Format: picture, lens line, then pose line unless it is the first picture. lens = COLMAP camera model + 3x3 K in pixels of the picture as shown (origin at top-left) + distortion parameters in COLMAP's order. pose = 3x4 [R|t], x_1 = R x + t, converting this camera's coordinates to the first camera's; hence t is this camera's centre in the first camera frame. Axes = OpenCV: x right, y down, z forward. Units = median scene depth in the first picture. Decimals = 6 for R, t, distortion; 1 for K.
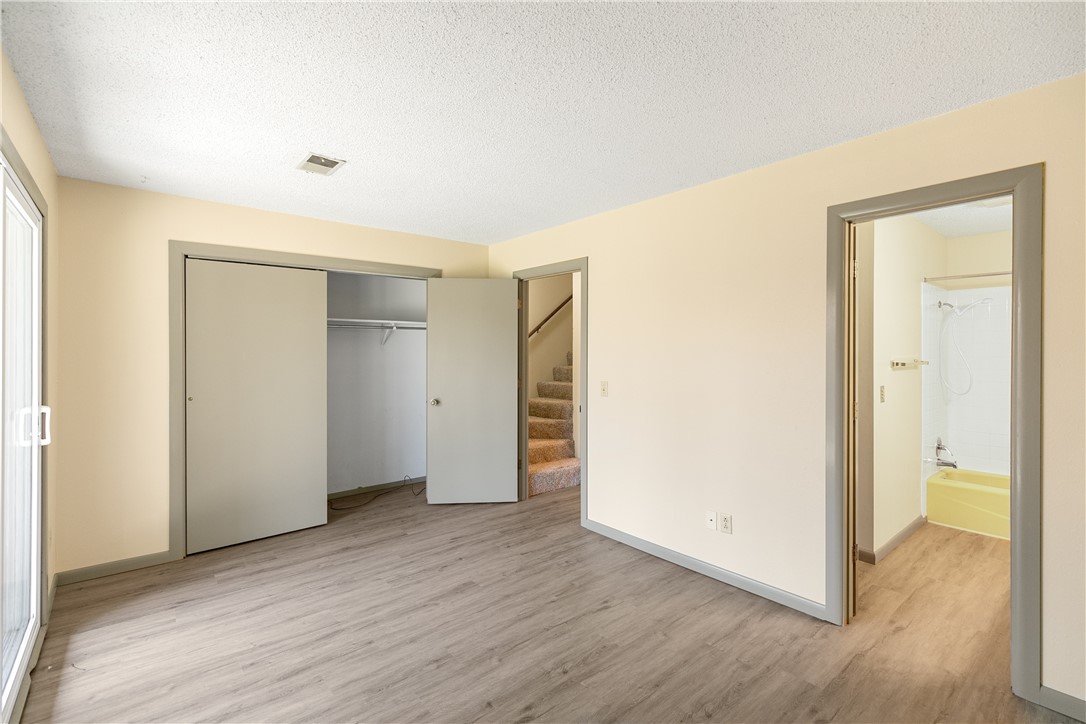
lens RADIAL K [[490.1, 0, 546.2], [0, 490.1, 348.5], [0, 0, 1]] dist [0.002683, 0.000161]
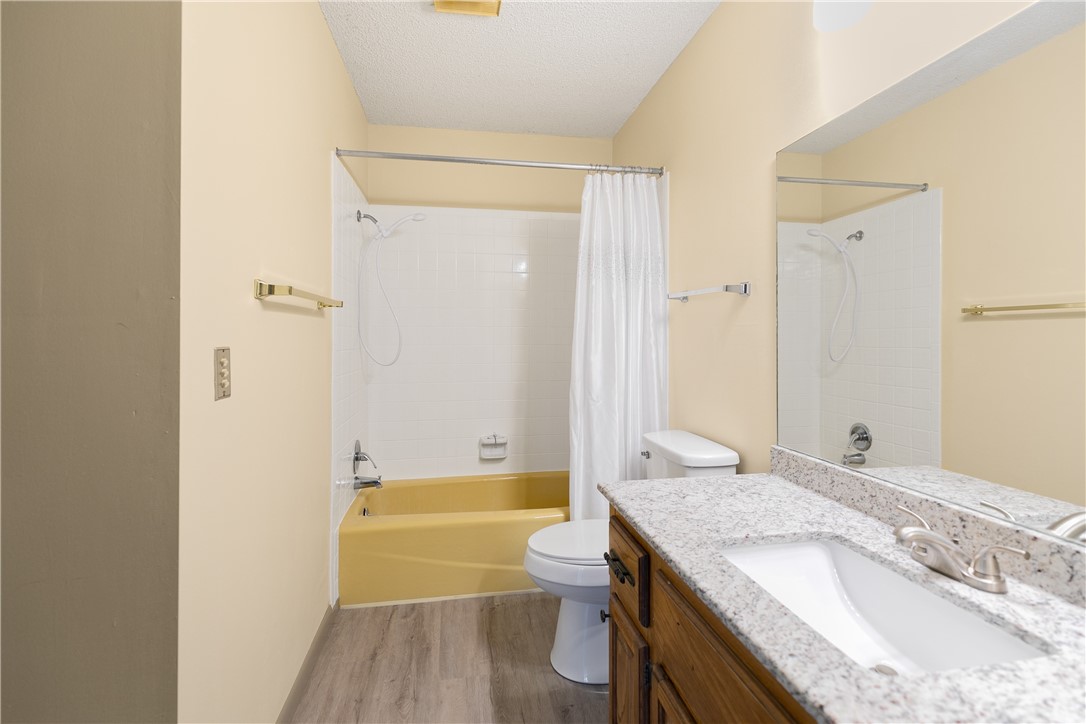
lens RADIAL K [[508.4, 0, 543.8], [0, 508.4, 337.6], [0, 0, 1]] dist [0.001887, 0.000174]
pose [[0.506521, -0.005435, 0.862211, 0.426298], [-0.006651, 0.999926, 0.010210, 0.054734], [-0.862202, -0.010906, 0.506447, 0.548558]]
